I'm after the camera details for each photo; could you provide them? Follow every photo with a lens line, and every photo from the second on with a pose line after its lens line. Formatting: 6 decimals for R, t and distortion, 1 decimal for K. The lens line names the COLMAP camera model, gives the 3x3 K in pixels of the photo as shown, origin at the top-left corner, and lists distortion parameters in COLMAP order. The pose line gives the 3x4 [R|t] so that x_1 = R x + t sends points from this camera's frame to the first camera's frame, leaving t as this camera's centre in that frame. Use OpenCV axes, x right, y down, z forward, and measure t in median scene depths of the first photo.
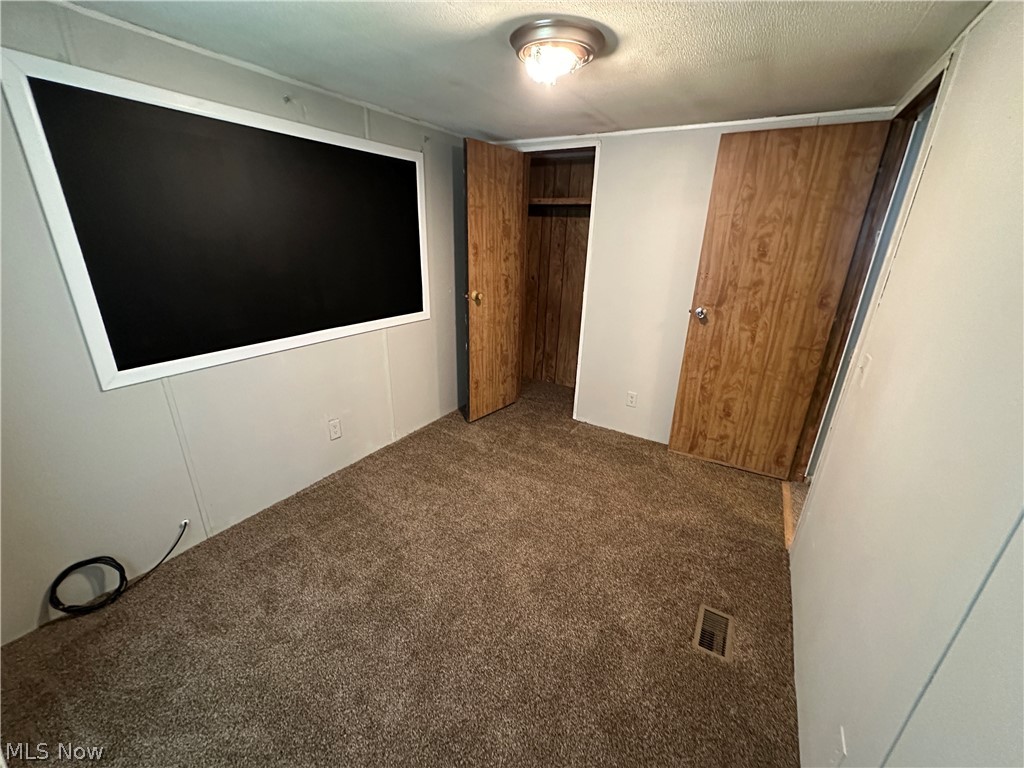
lens RADIAL K [[408.6, 0, 509.8], [0, 408.6, 384.3], [0, 0, 1]] dist [0.001663, -0.000006]
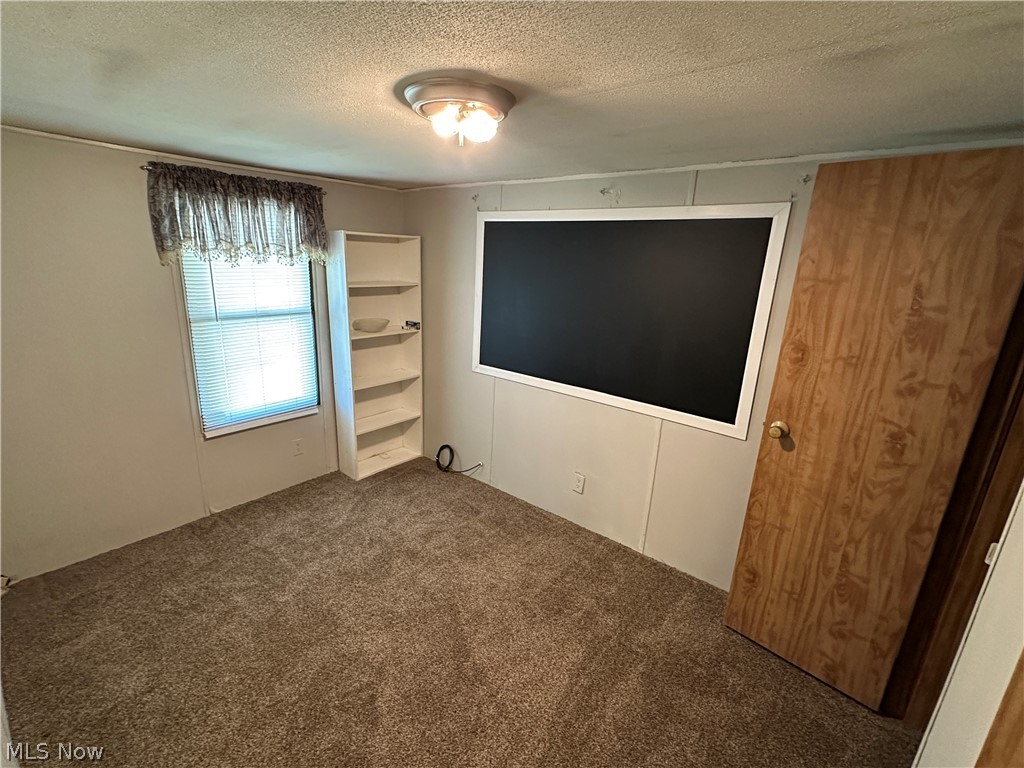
lens RADIAL K [[465.8, 0, 508.9], [0, 465.8, 384.6], [0, 0, 1]] dist [-0.001454, -0.000423]
pose [[-0.136995, 0.228577, -0.963839, 0.534909], [-0.386322, 0.883636, 0.264466, -0.280632], [0.912134, 0.408582, -0.032749, 0.621431]]
